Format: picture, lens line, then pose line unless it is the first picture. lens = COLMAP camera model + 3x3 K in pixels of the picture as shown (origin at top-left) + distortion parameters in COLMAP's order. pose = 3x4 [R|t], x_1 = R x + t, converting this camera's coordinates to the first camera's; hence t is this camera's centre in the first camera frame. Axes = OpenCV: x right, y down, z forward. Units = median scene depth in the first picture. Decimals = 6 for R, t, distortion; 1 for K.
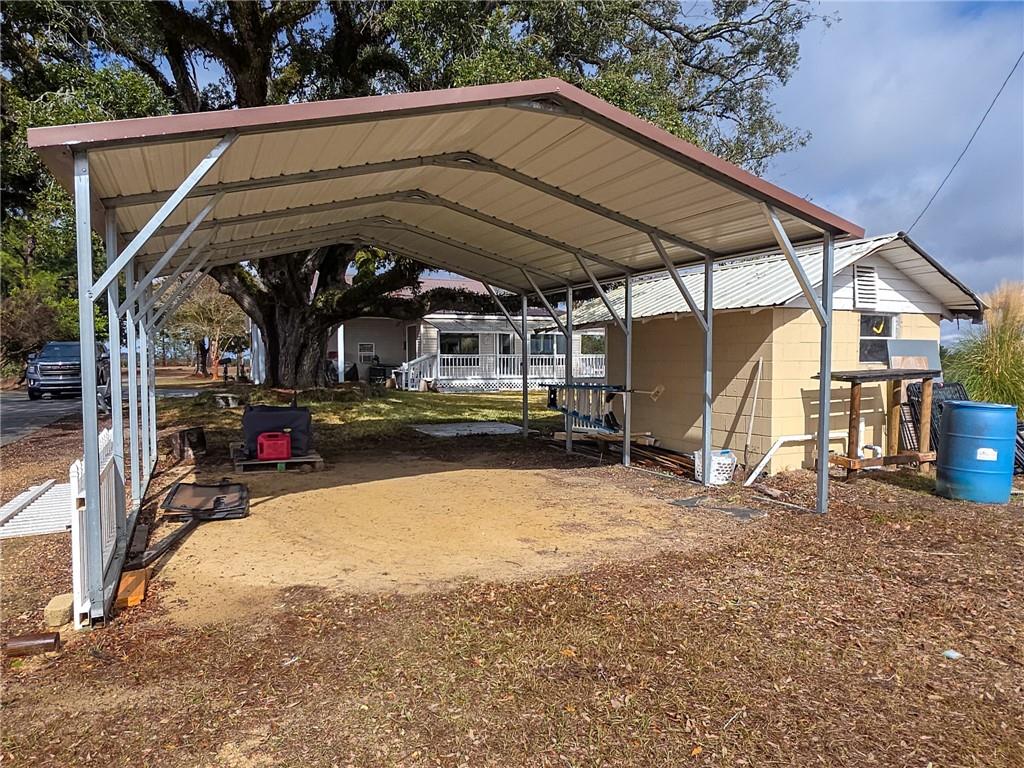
lens RADIAL K [[687.4, 0, 512.6], [0, 687.4, 395.5], [0, 0, 1]] dist [0.018669, 0.000320]
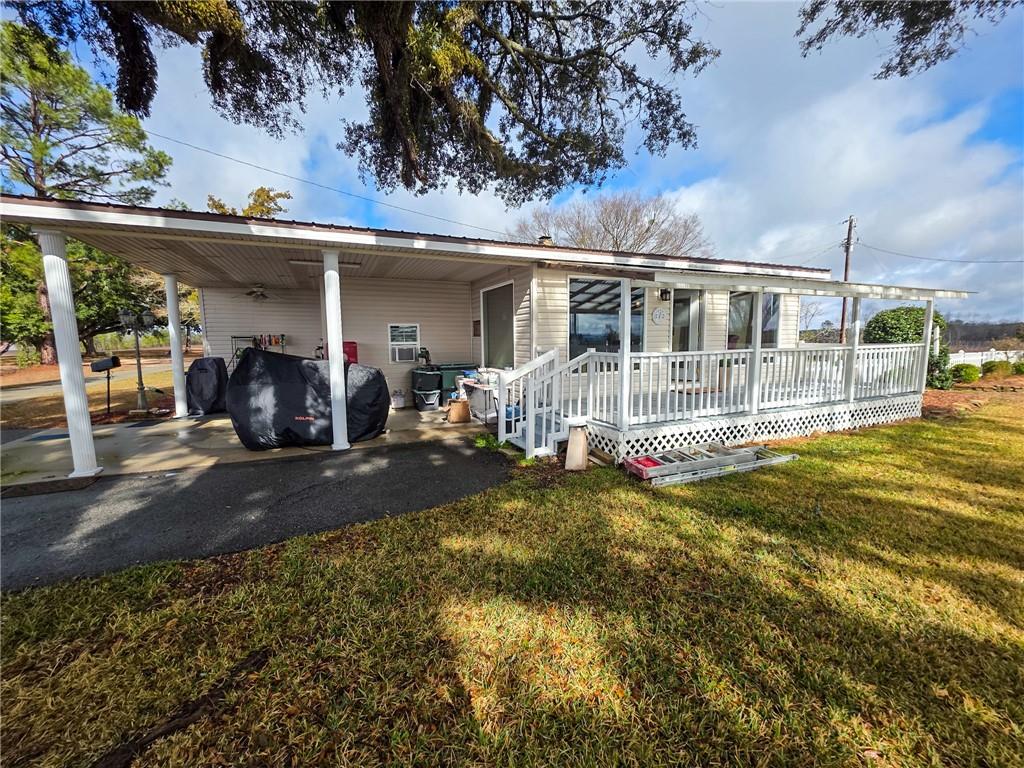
lens RADIAL K [[404.4, 0, 512.0], [0, 404.4, 384.0], [0, 0, 1]] dist [0.002129, -0.000115]
pose [[0.998975, -0.016894, 0.041997, -0.158698], [0.014665, 0.998495, 0.052839, -0.051981], [-0.042827, -0.052169, 0.997720, 0.755496]]
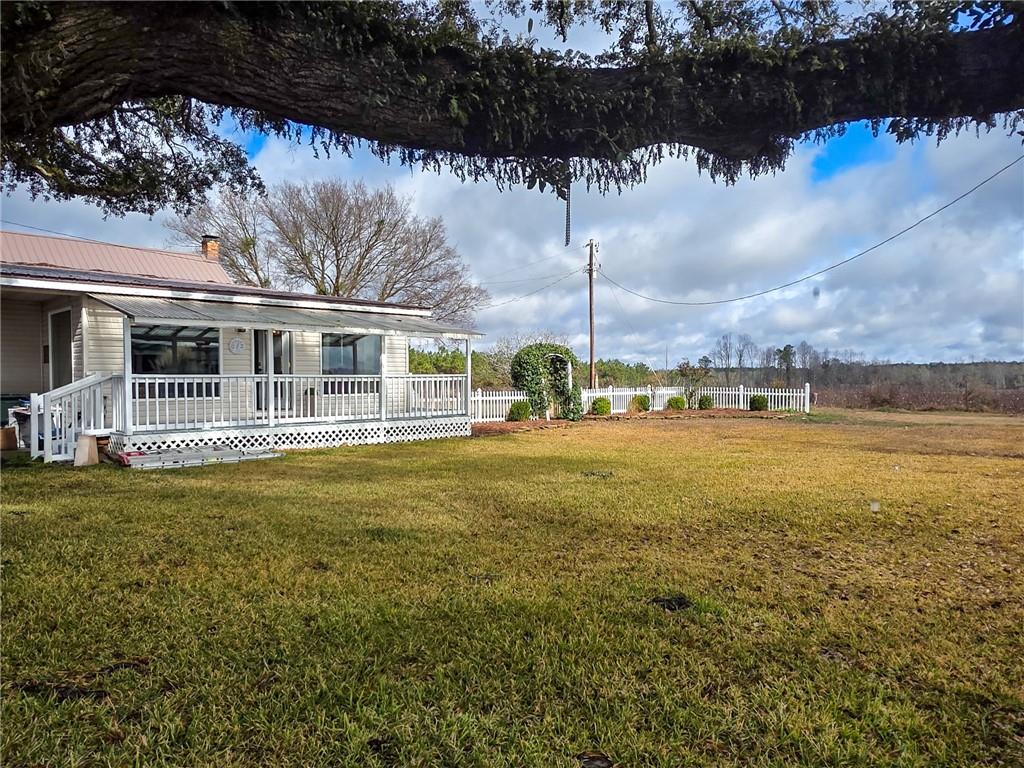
lens RADIAL K [[687.4, 0, 512.6], [0, 687.4, 395.5], [0, 0, 1]] dist [0.018669, 0.000320]
pose [[0.921205, -0.012488, 0.388876, -0.051292], [0.024491, 0.999364, -0.025925, -0.027608], [-0.388305, 0.033406, 0.920925, 0.480568]]
